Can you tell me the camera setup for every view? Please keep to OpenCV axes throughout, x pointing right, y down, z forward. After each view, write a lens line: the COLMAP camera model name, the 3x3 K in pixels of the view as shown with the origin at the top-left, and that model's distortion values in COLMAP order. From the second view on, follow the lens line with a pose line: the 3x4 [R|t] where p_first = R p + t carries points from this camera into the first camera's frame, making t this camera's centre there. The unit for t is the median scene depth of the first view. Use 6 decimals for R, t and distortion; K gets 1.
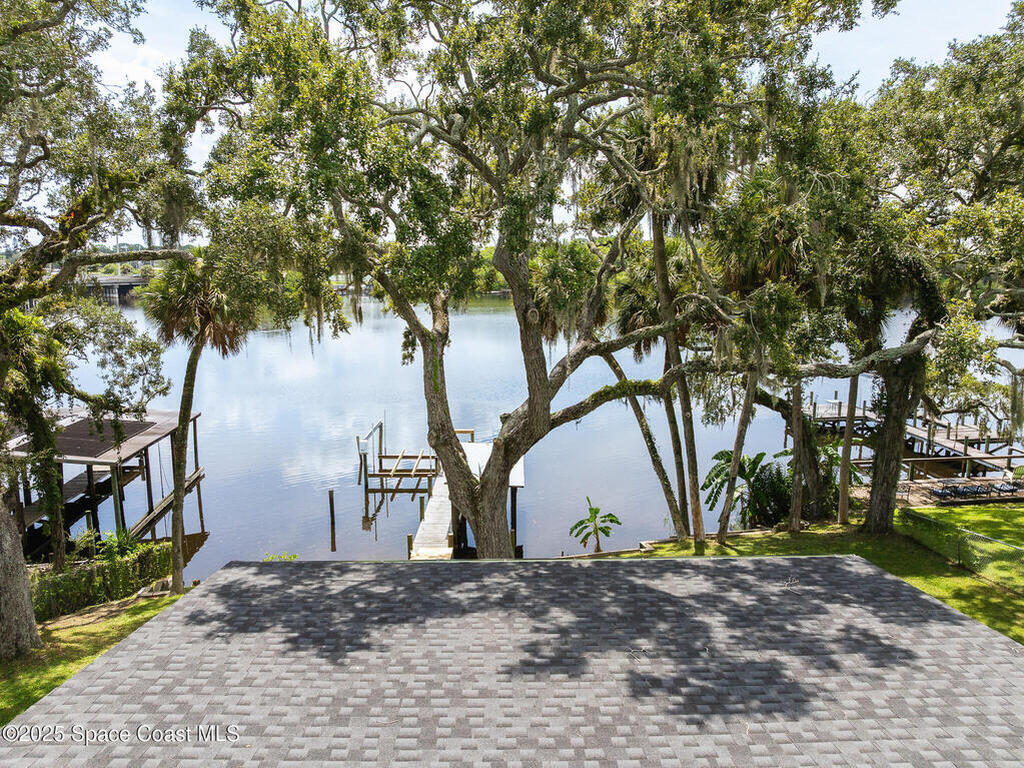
lens RADIAL K [[720.8, 0, 517.7], [0, 720.8, 384.1], [0, 0, 1]] dist [-0.033558, -0.004712]
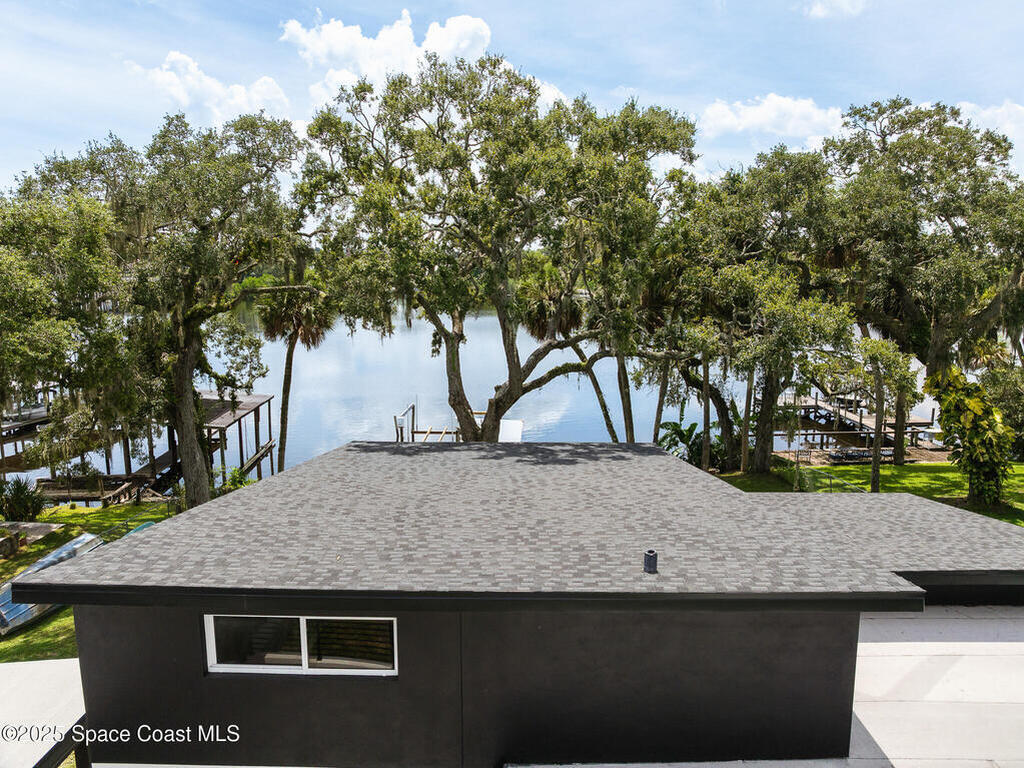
lens RADIAL K [[720.8, 0, 517.7], [0, 720.8, 384.1], [0, 0, 1]] dist [-0.033558, -0.004712]
pose [[0.999359, 0.006515, -0.035212, 0.062340], [-0.006583, 0.999977, -0.001816, 0.031197], [0.035199, 0.002046, 0.999378, -0.433335]]
